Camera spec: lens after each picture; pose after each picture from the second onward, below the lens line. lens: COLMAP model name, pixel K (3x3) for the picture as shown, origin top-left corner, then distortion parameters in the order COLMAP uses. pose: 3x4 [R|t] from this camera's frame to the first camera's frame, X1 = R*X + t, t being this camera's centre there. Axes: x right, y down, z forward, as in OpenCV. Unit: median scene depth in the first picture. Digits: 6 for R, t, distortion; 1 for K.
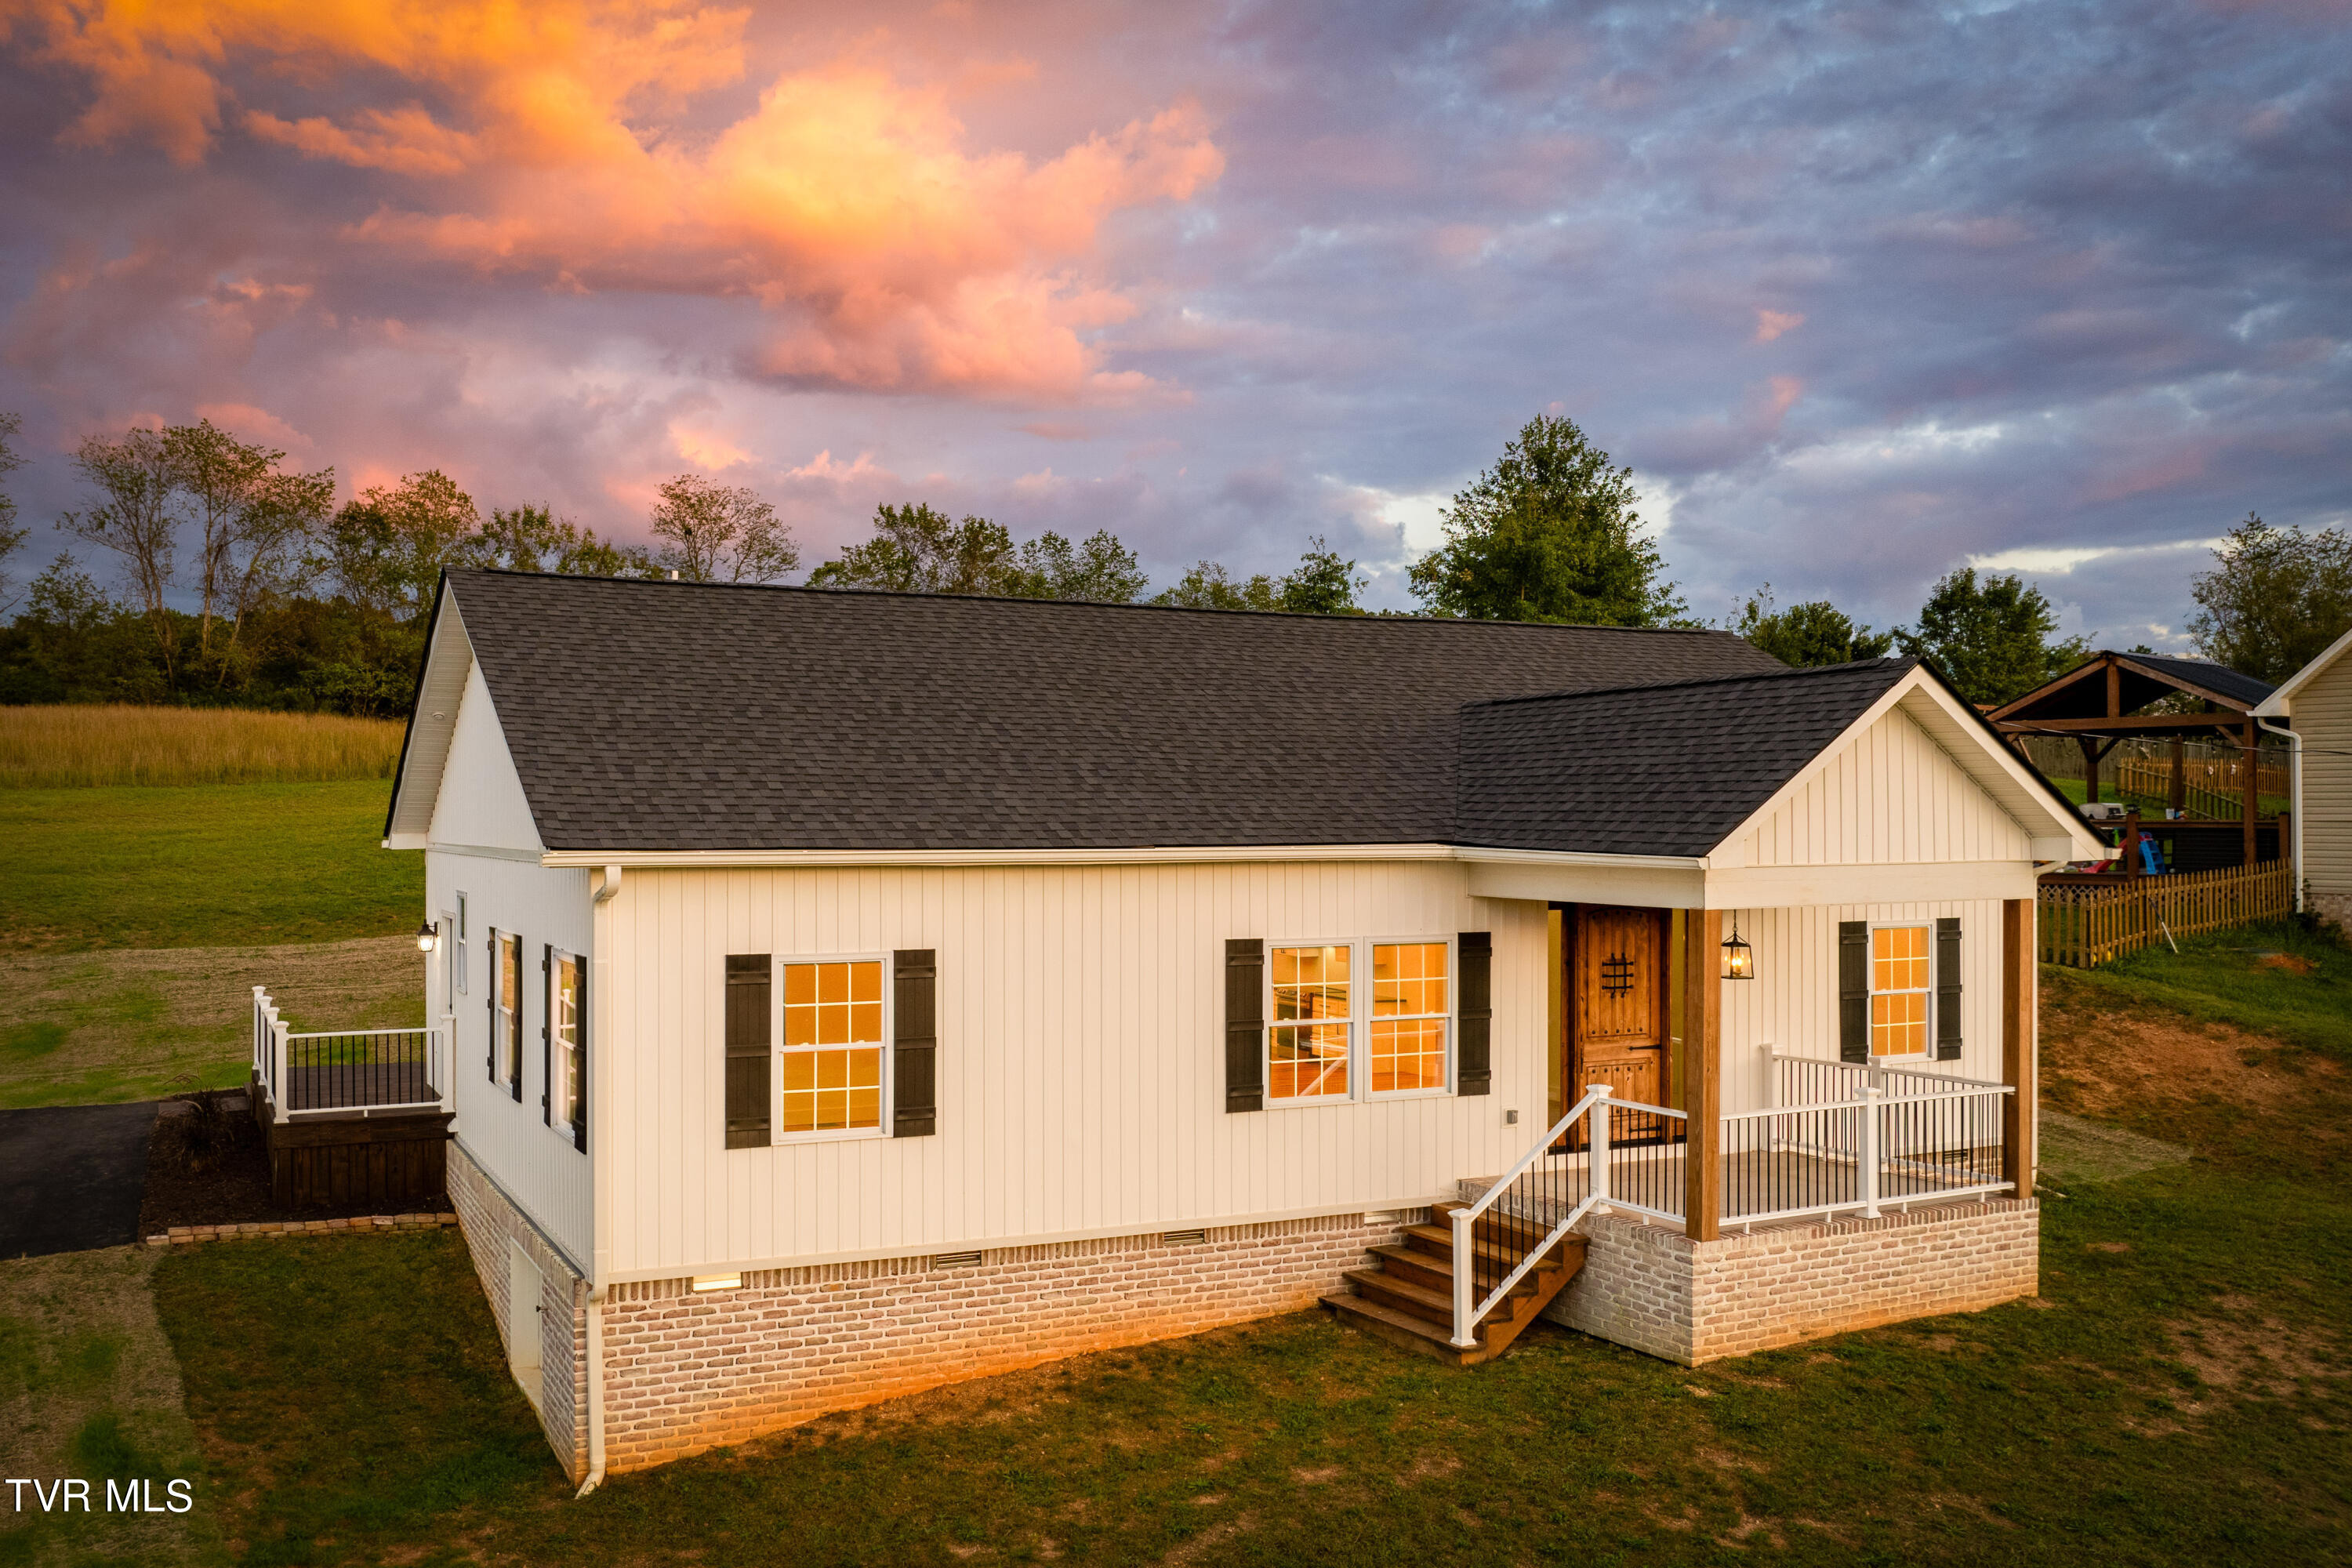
lens RADIAL K [[1948.3, 0, 1102.9], [0, 1948.3, 829.1], [0, 0, 1]] dist [-0.033604, -0.012609]
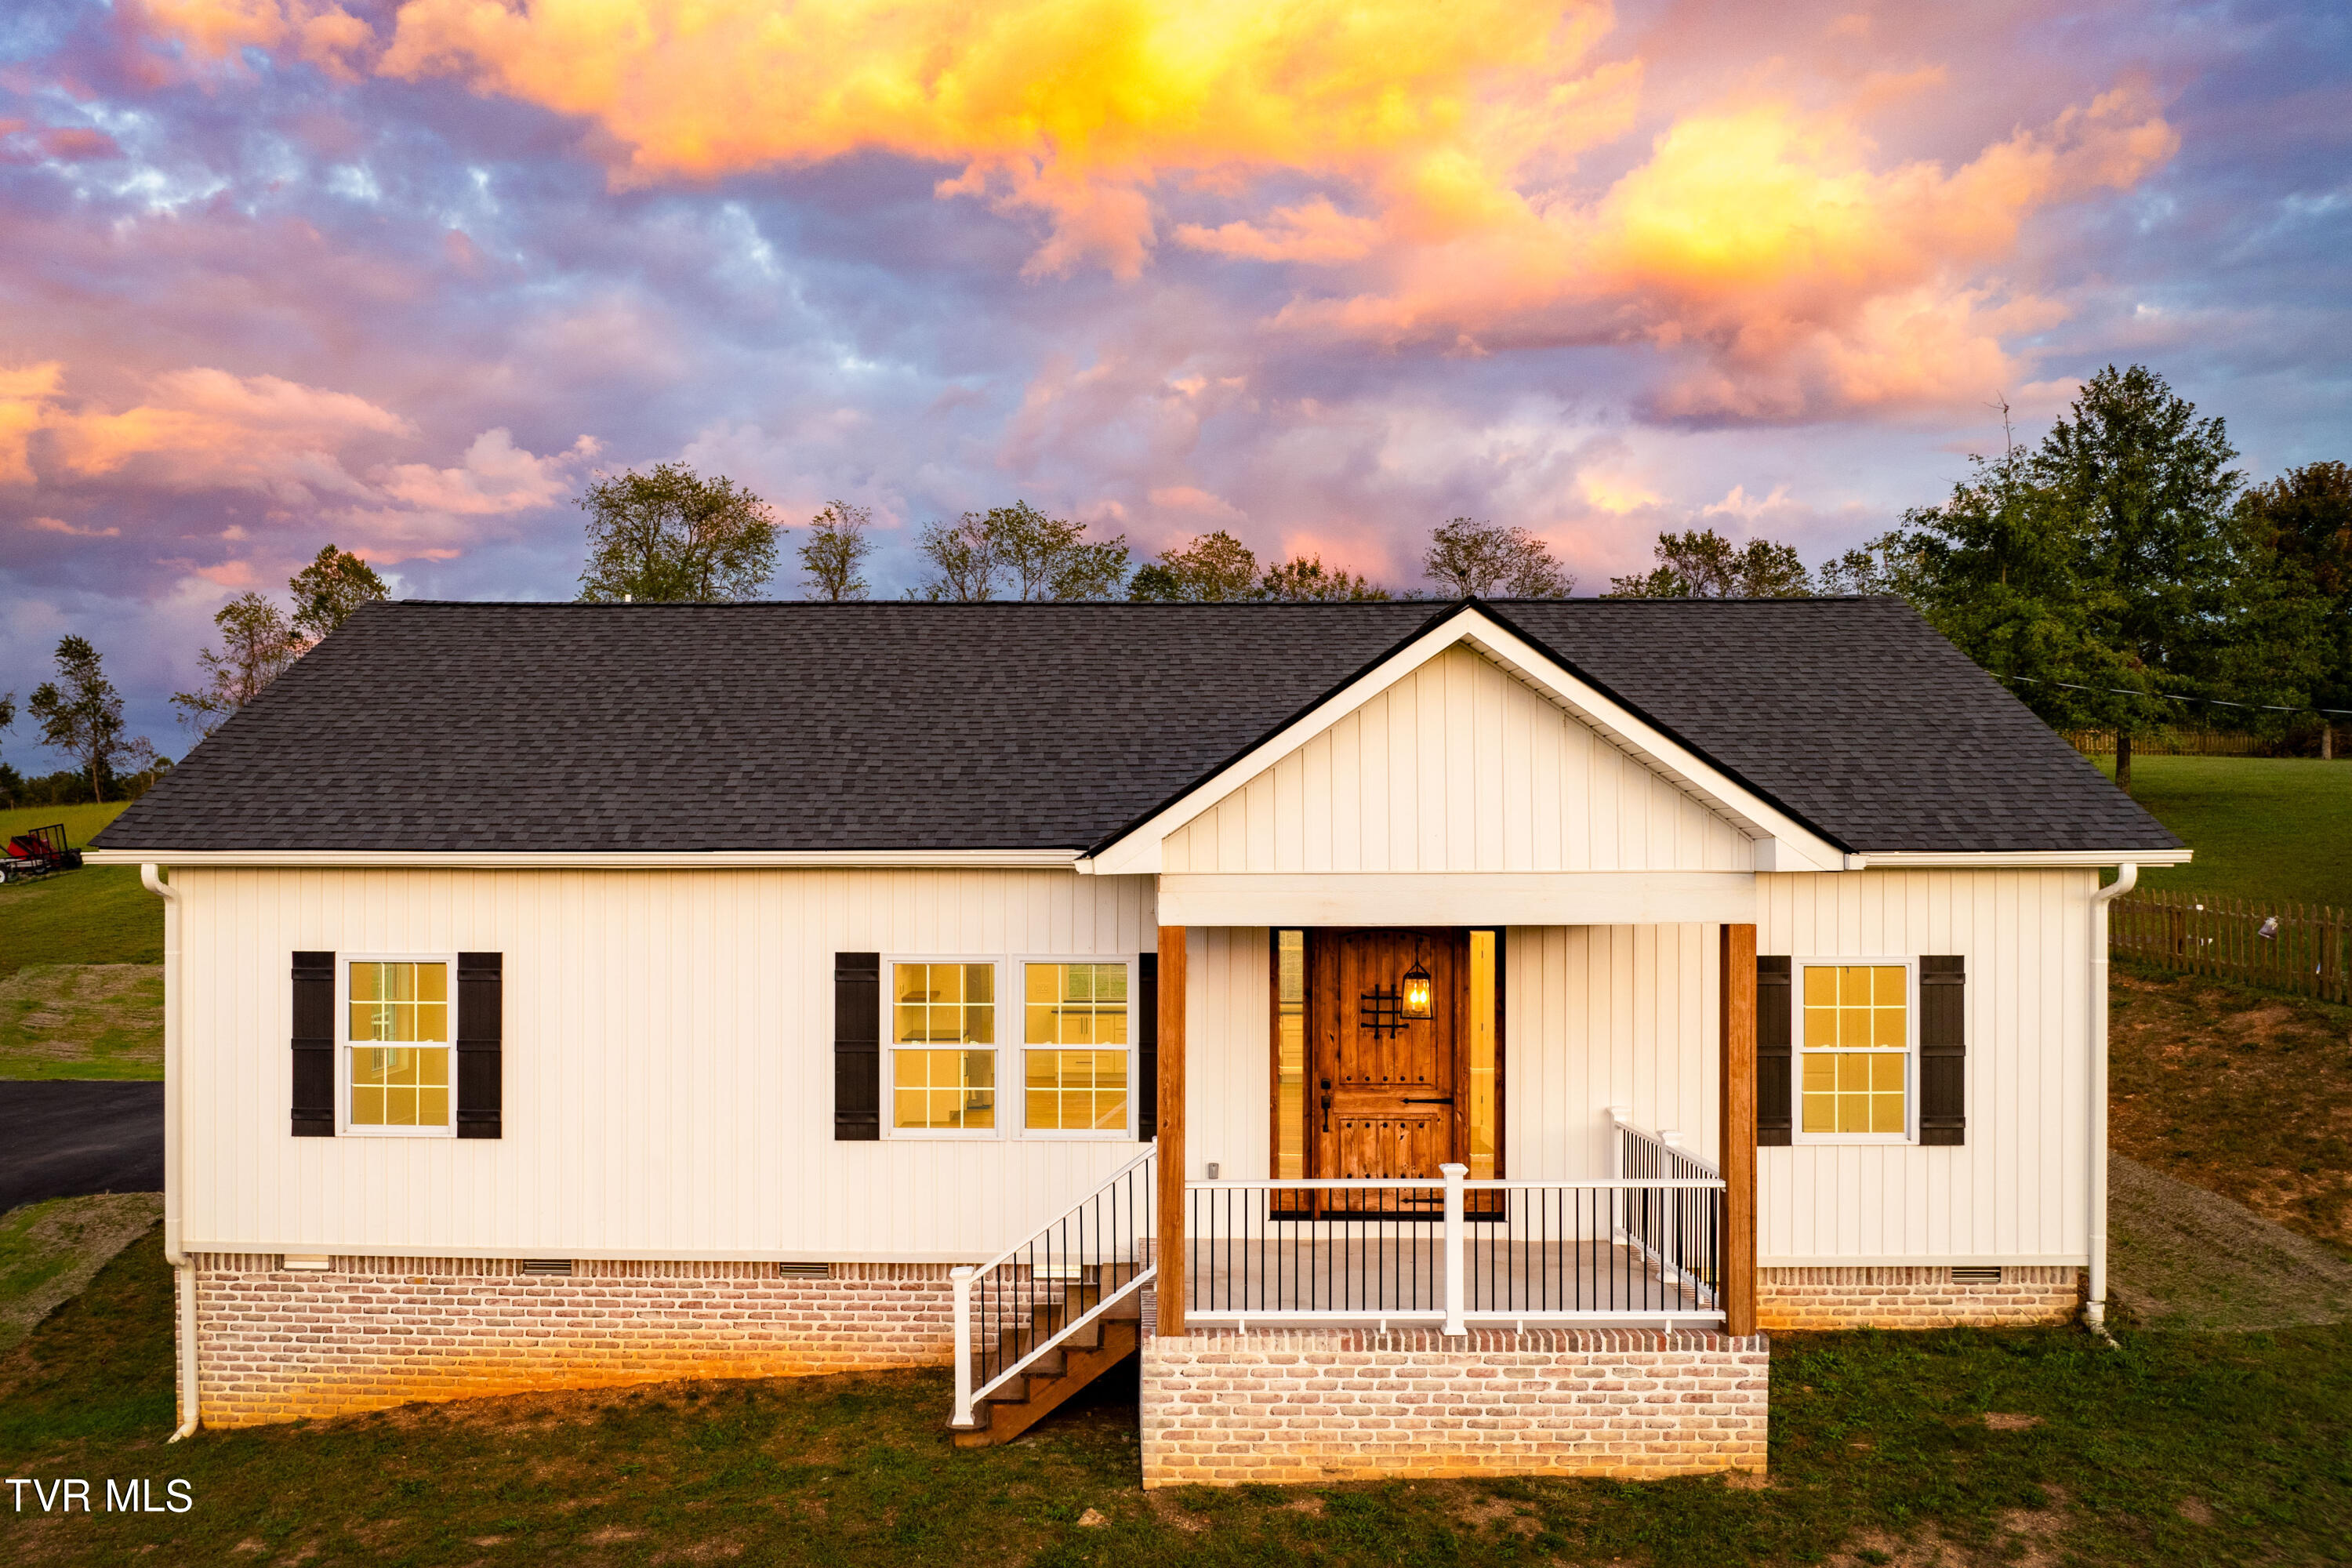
lens RADIAL K [[1869.2, 0, 1120.8], [0, 1869.2, 861.9], [0, 0, 1]] dist [-0.007773, -0.077373]
pose [[0.894104, 0.002319, -0.447853, 0.602375], [-0.002908, 0.999996, -0.000629, 0.014403], [0.447849, 0.001864, 0.894107, 0.276207]]
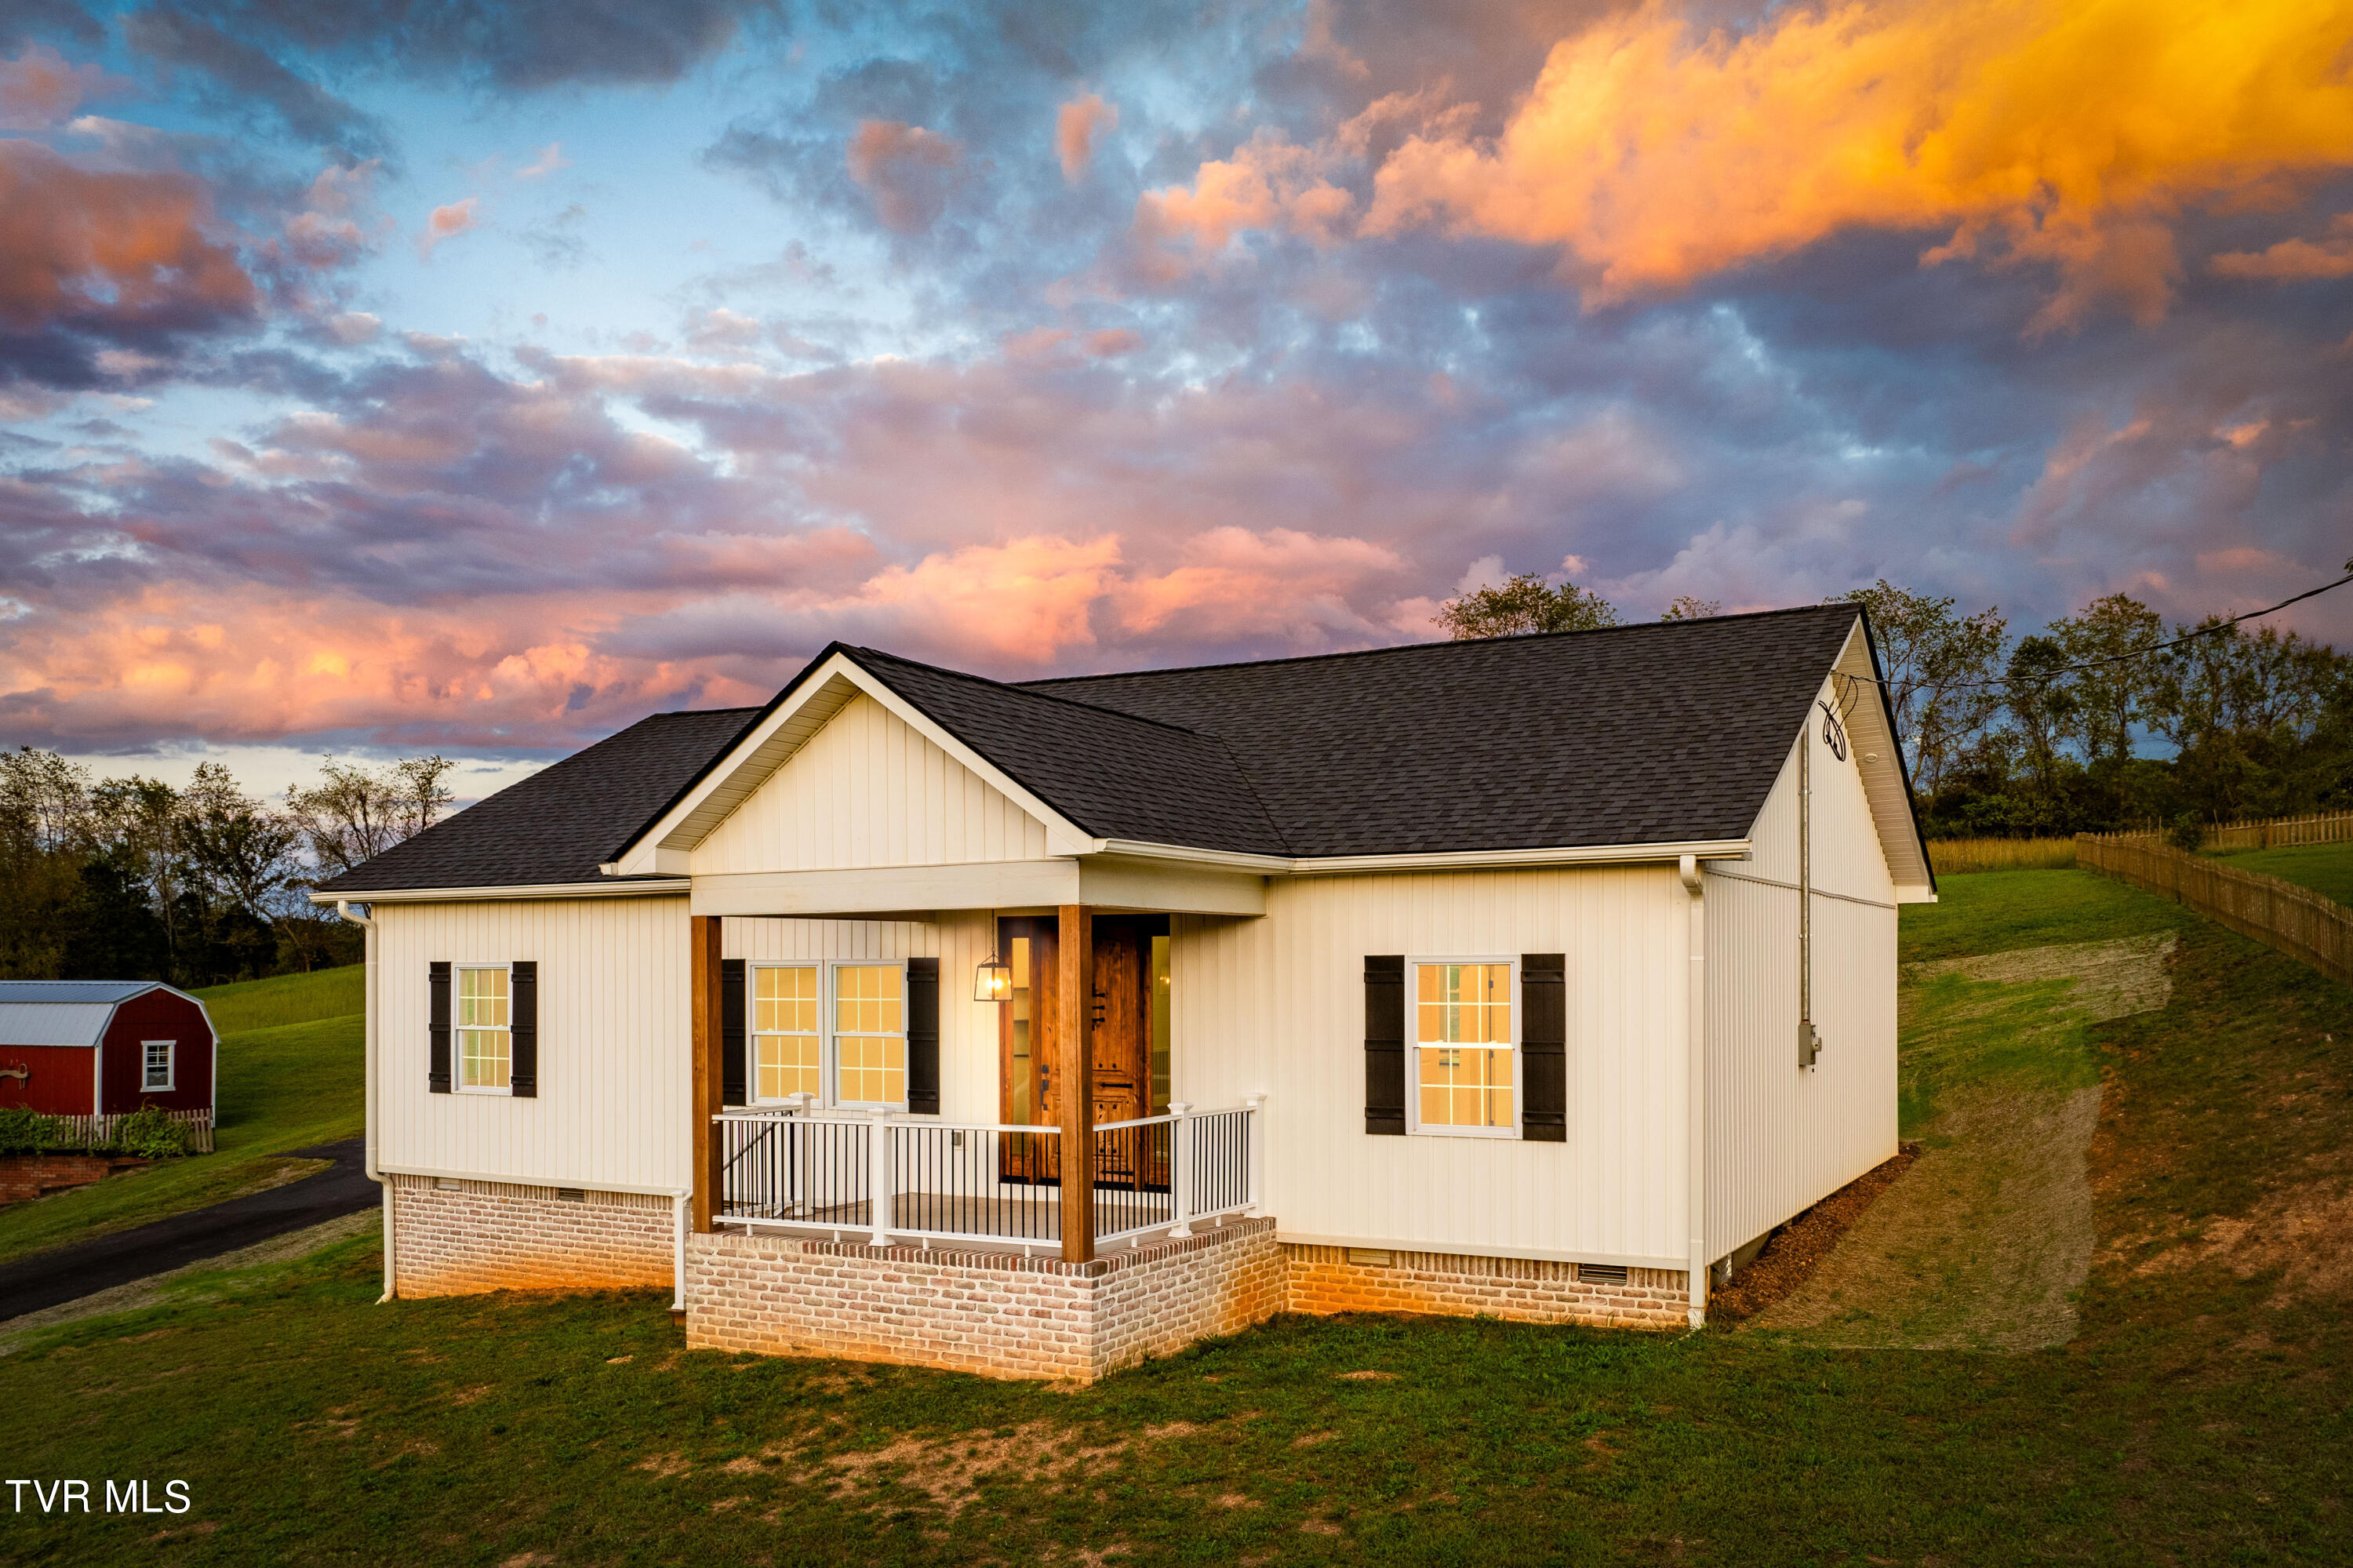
lens RADIAL K [[1888.8, 0, 1235.2], [0, 1888.8, 967.6], [0, 0, 1]] dist [-0.034682, -0.013757]
pose [[0.592328, -0.003631, -0.805689, 1.219190], [0.000460, 0.999991, -0.004169, 0.069341], [0.805697, 0.002099, 0.592325, 0.591492]]
